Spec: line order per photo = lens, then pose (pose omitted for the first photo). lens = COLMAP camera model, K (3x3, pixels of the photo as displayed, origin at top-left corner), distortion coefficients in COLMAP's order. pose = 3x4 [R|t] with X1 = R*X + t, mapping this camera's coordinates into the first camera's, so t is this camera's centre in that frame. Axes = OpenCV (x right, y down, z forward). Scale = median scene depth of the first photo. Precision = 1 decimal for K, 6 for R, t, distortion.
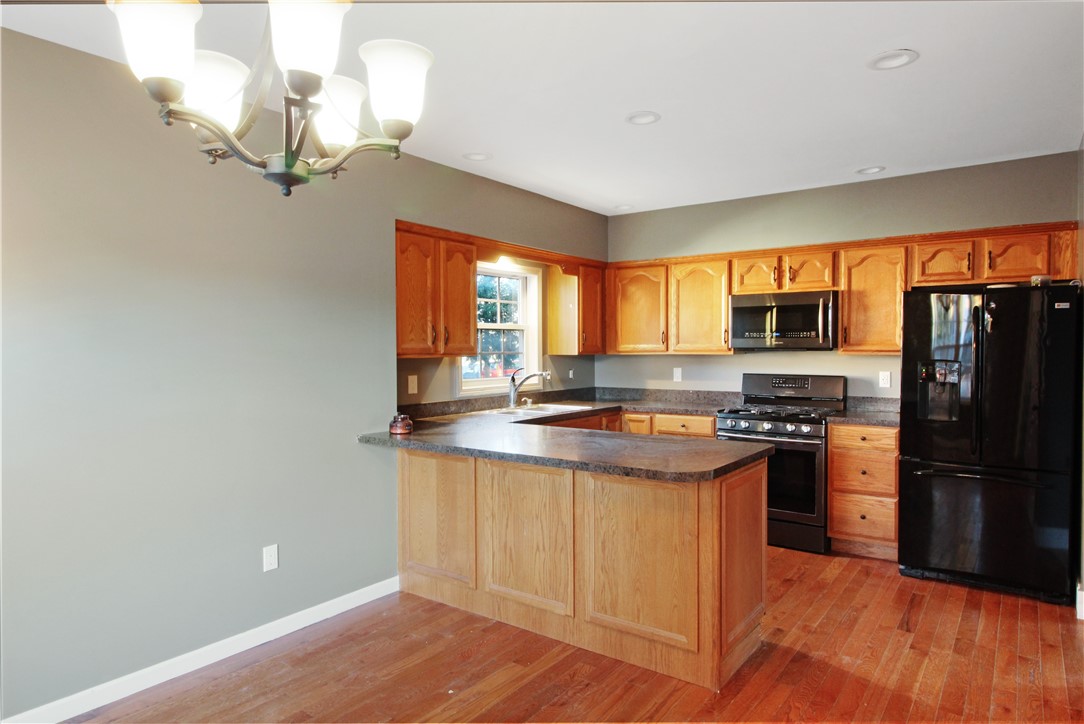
lens RADIAL K [[660.8, 0, 542.0], [0, 660.8, 362.0], [0, 0, 1]] dist [-0.003383, -0.000993]
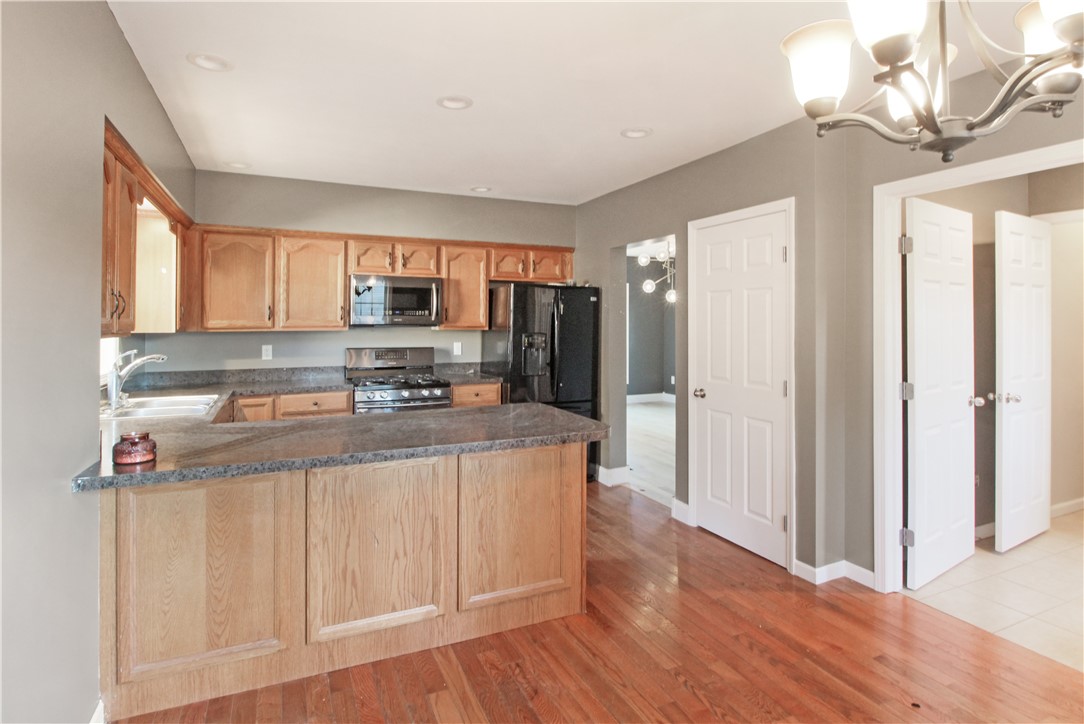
lens RADIAL K [[569.1, 0, 542.2], [0, 569.1, 318.8], [0, 0, 1]] dist [0.001701, -0.011458]
pose [[0.483811, 0.010056, 0.875115, -0.410317], [0.016745, 0.999645, -0.020744, -0.006945], [-0.875012, 0.024690, 0.483471, 0.336543]]
